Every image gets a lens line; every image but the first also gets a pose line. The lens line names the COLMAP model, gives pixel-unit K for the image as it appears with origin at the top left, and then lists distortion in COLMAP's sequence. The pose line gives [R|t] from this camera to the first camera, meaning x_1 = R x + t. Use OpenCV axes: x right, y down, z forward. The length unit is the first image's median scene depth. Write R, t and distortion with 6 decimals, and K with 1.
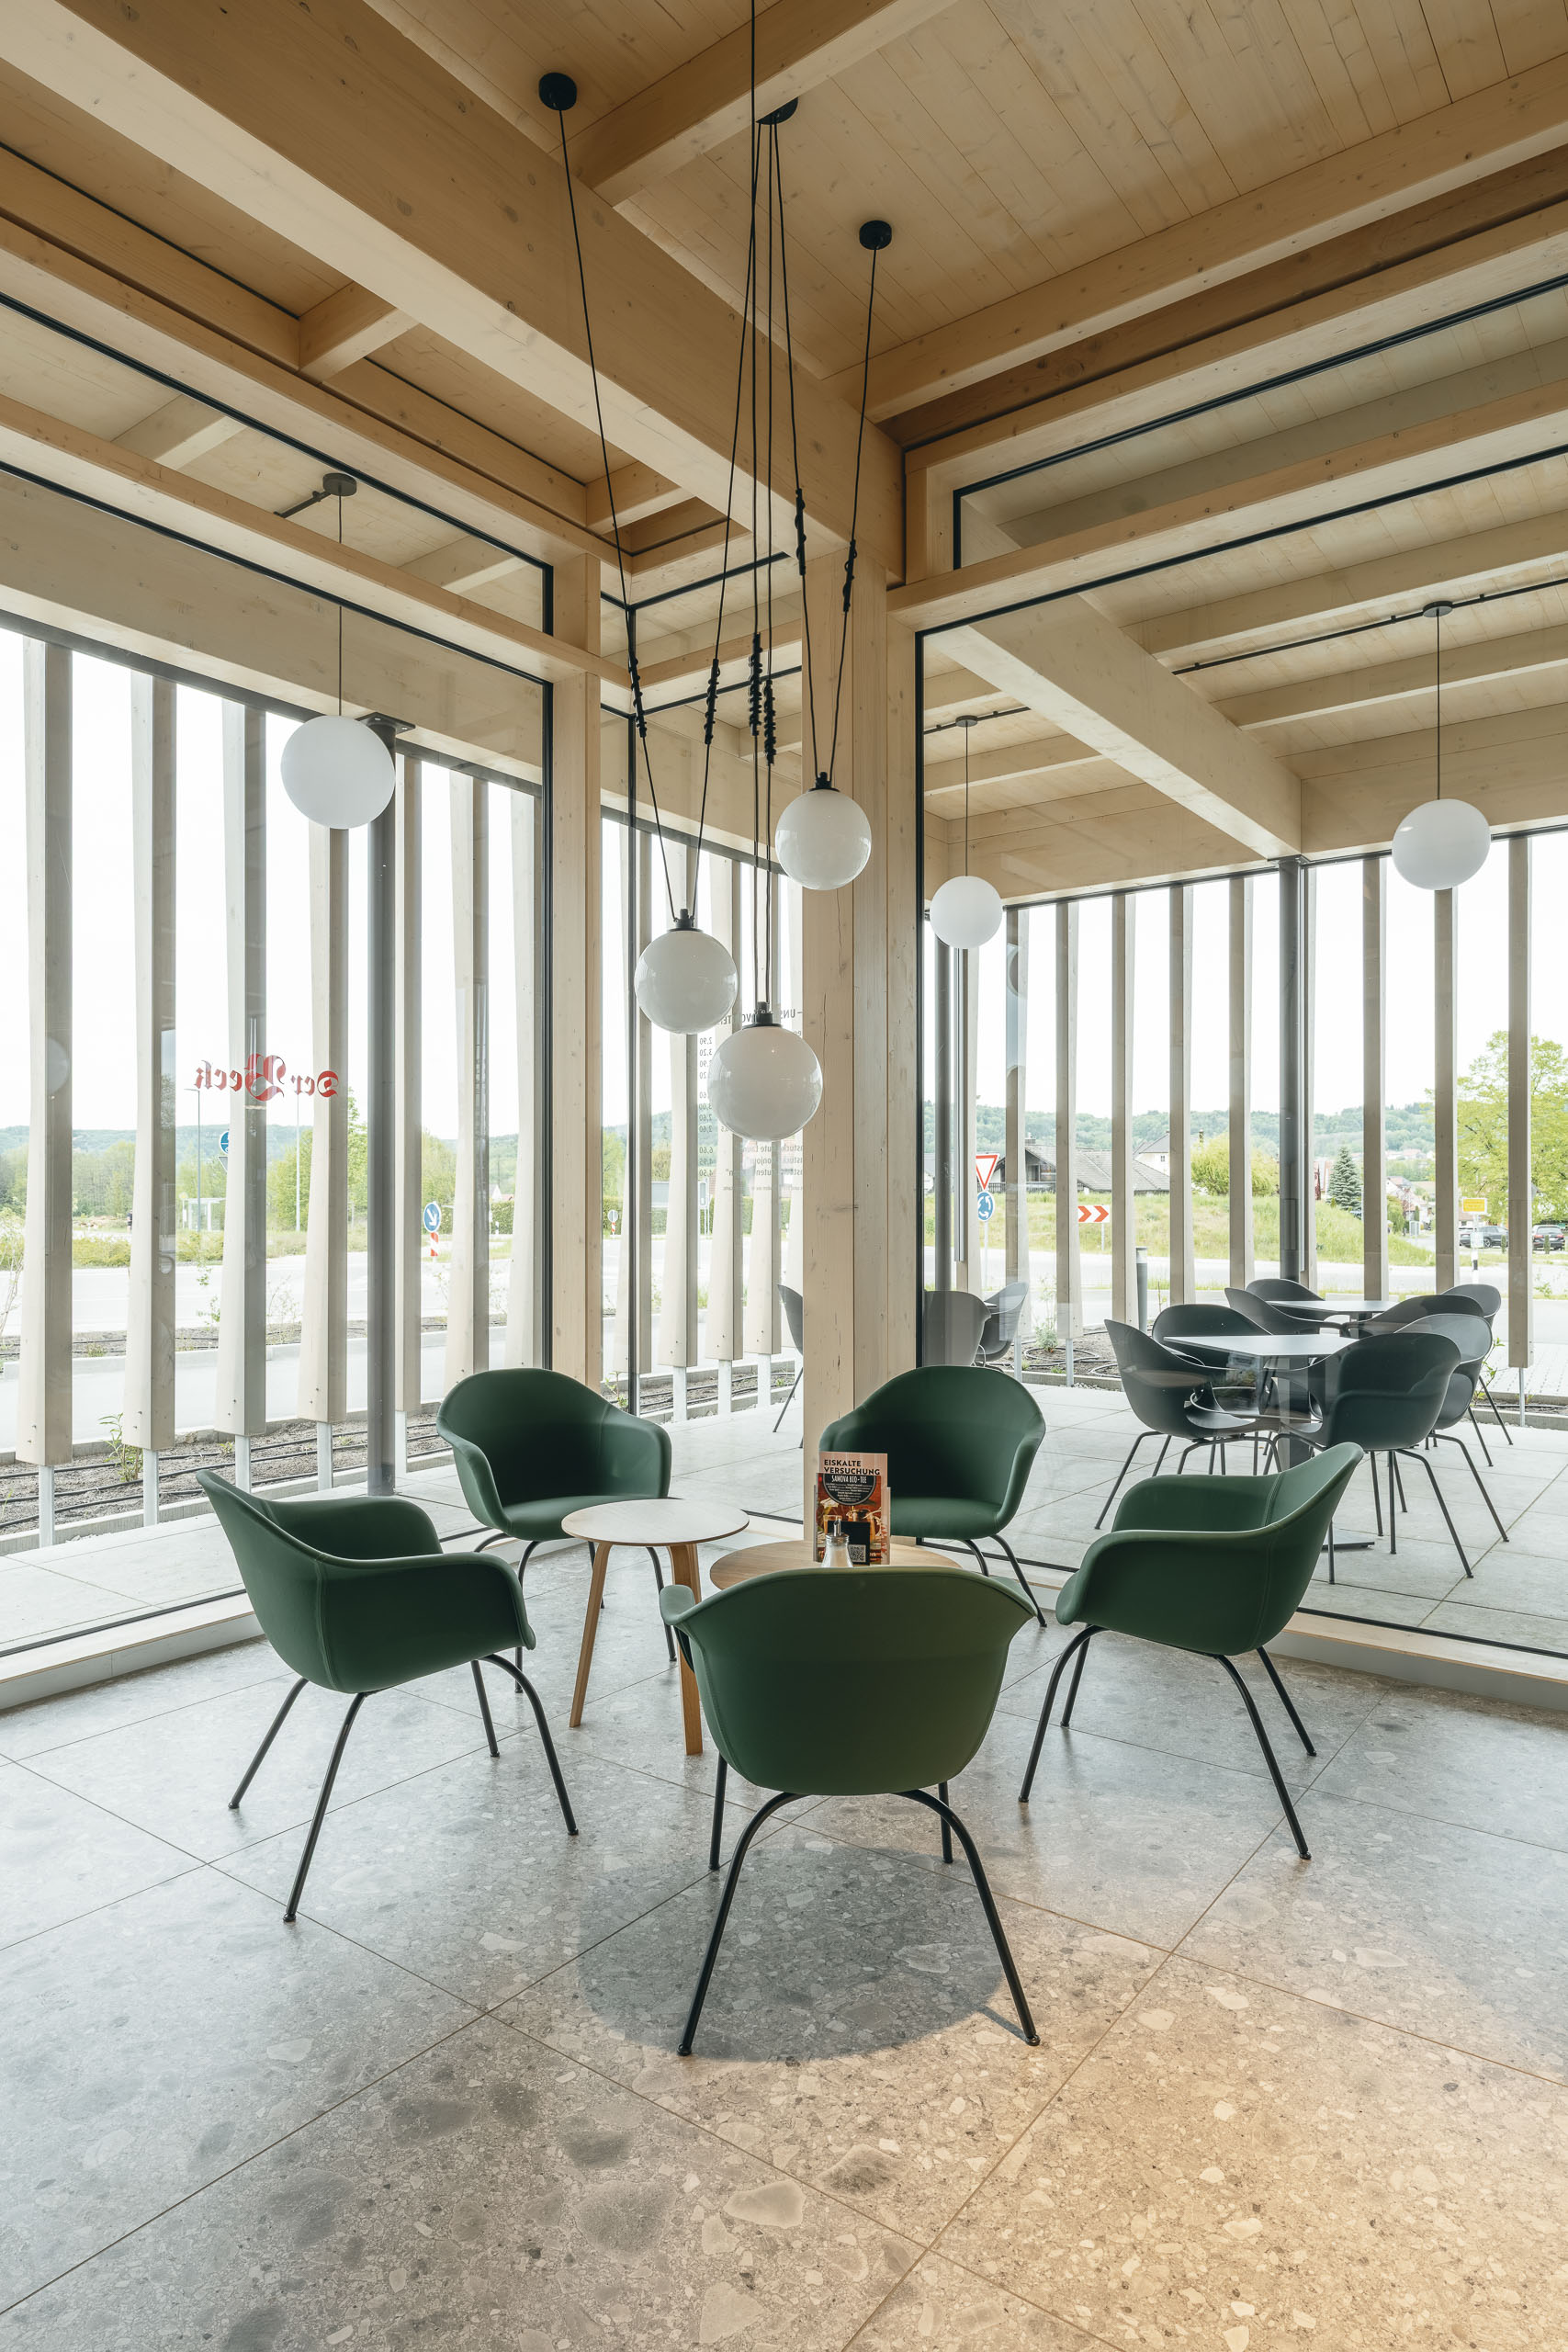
lens RADIAL K [[1358.6, 0, 784.0], [0, 1358.6, 1176.0], [0, 0, 1]] dist [0.005171, 0.000659]
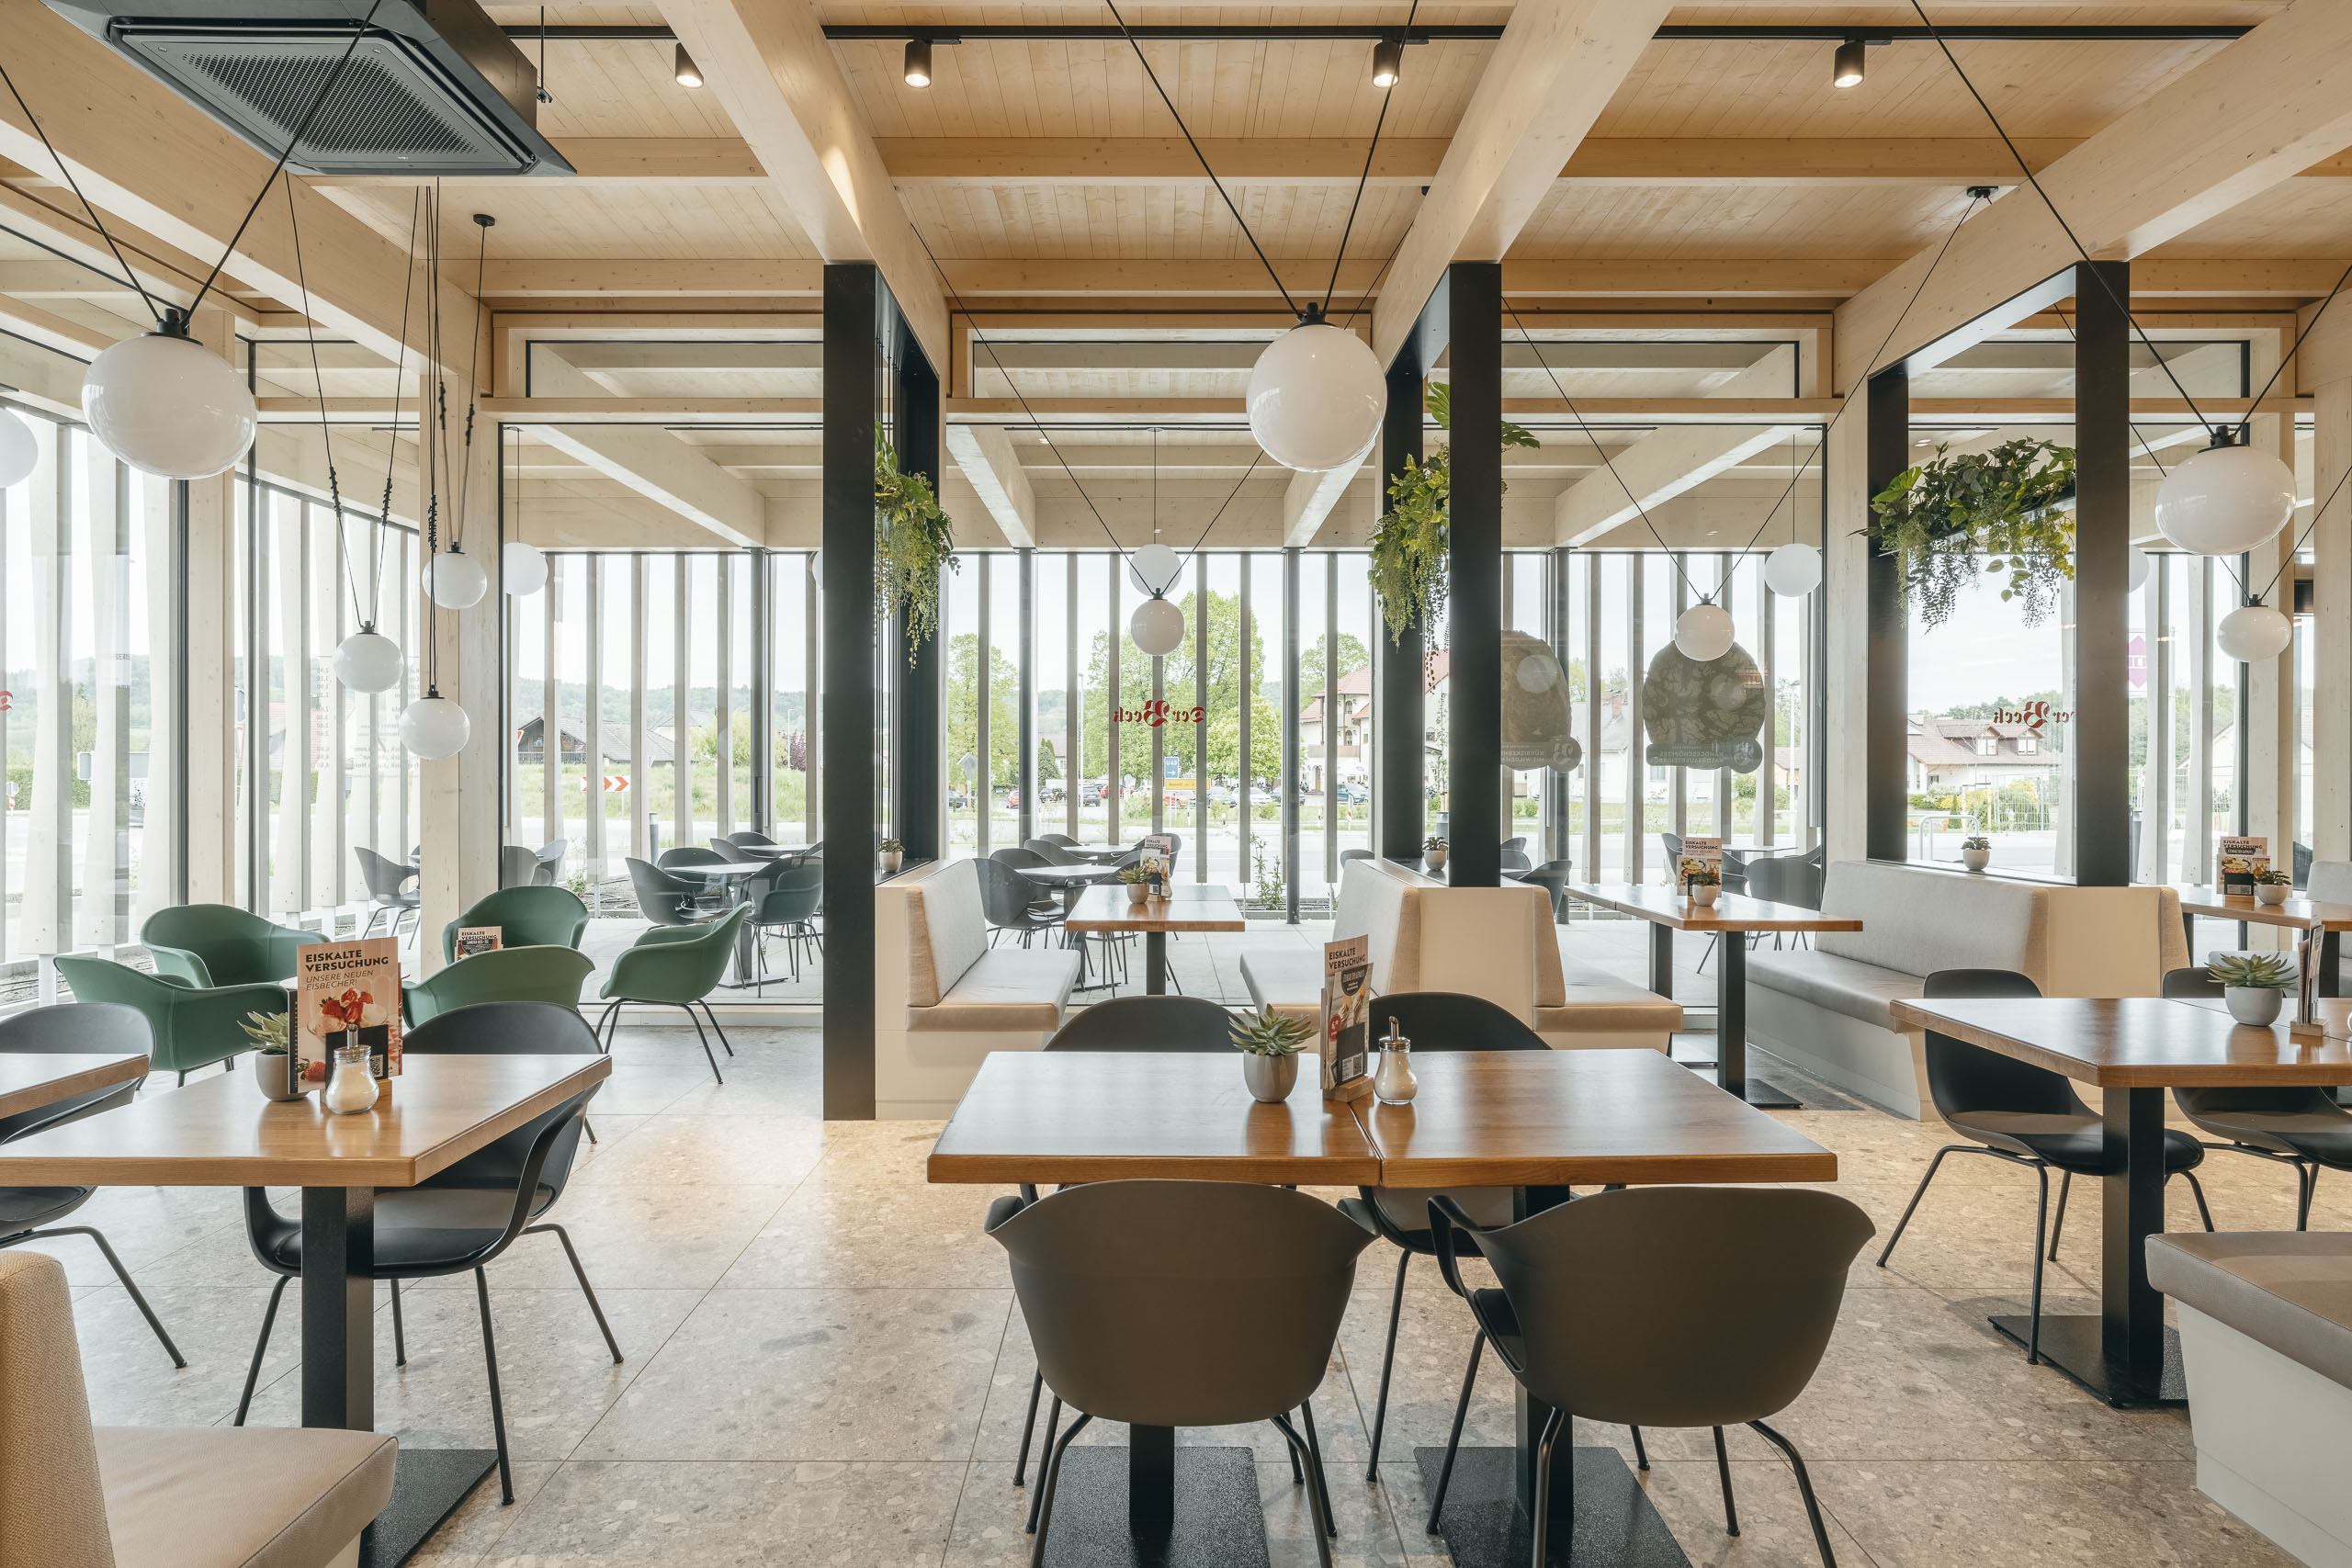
lens RADIAL K [[1258.0, 0, 1162.8], [0, 1258.0, 770.9], [0, 0, 1]] dist [-0.003289, -0.001376]
pose [[0.804397, -0.002794, 0.594086, -0.153514], [-0.008804, 0.999823, 0.016623, -0.030783], [-0.594027, -0.018602, 0.804230, -0.645739]]
